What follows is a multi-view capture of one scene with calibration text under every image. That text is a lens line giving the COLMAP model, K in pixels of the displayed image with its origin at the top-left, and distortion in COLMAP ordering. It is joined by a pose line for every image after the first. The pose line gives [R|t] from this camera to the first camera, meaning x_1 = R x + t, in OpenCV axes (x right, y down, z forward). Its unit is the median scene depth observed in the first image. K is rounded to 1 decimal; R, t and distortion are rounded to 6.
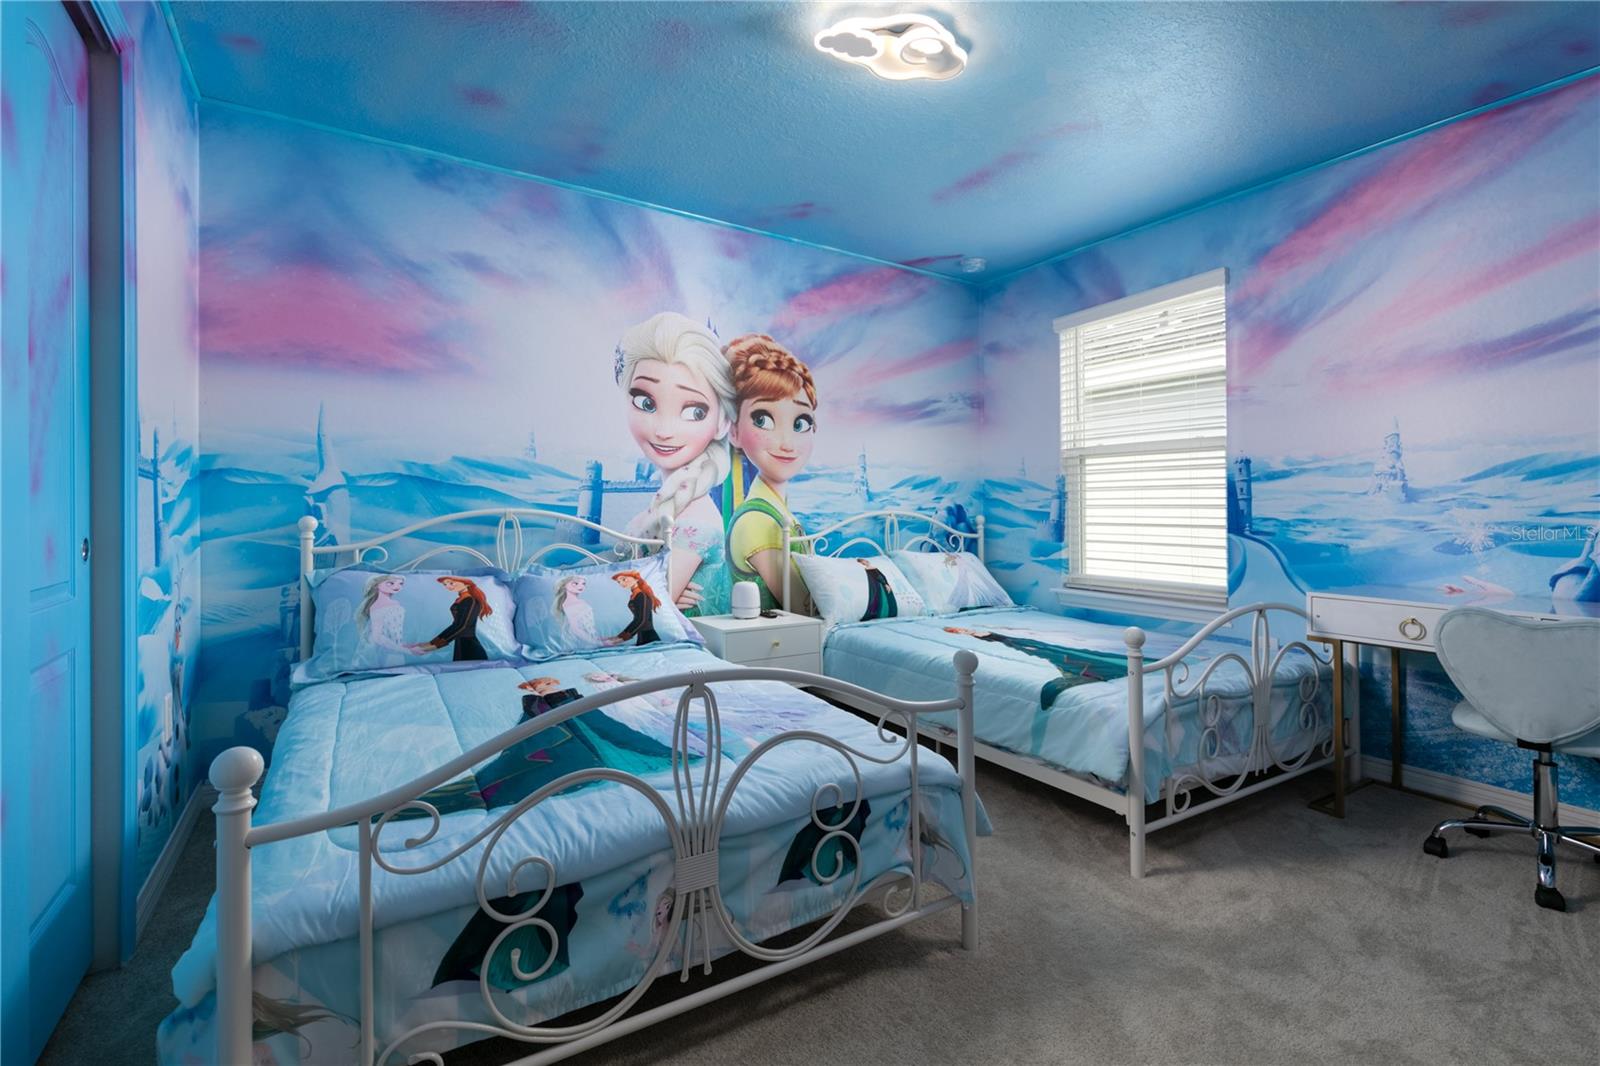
lens RADIAL K [[725.6, 0, 799.2], [0, 725.6, 518.3], [0, 0, 1]] dist [0.009323, -0.002444]
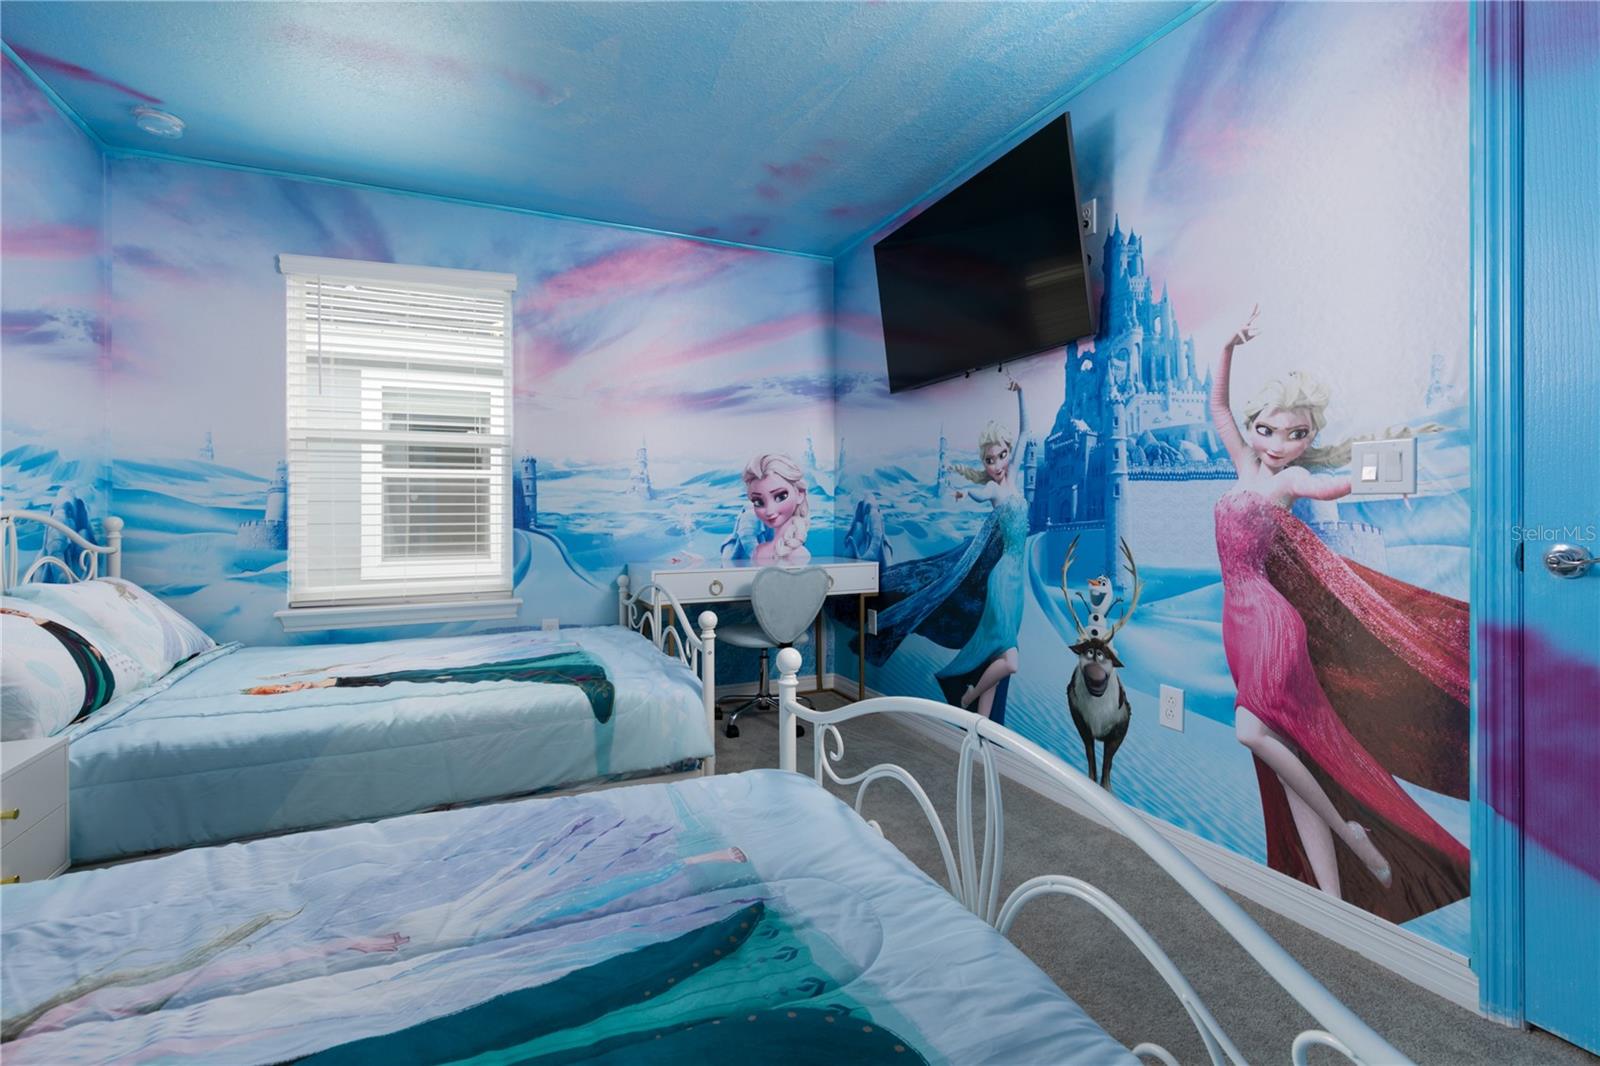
lens RADIAL K [[725.6, 0, 792.2], [0, 725.6, 504.7], [0, 0, 1]] dist [0.009323, -0.002444]
pose [[0.141964, -0.003480, 0.989866, -0.422444], [0.015320, 0.999882, 0.001318, -0.009078], [-0.989753, 0.014977, 0.142001, 0.489533]]
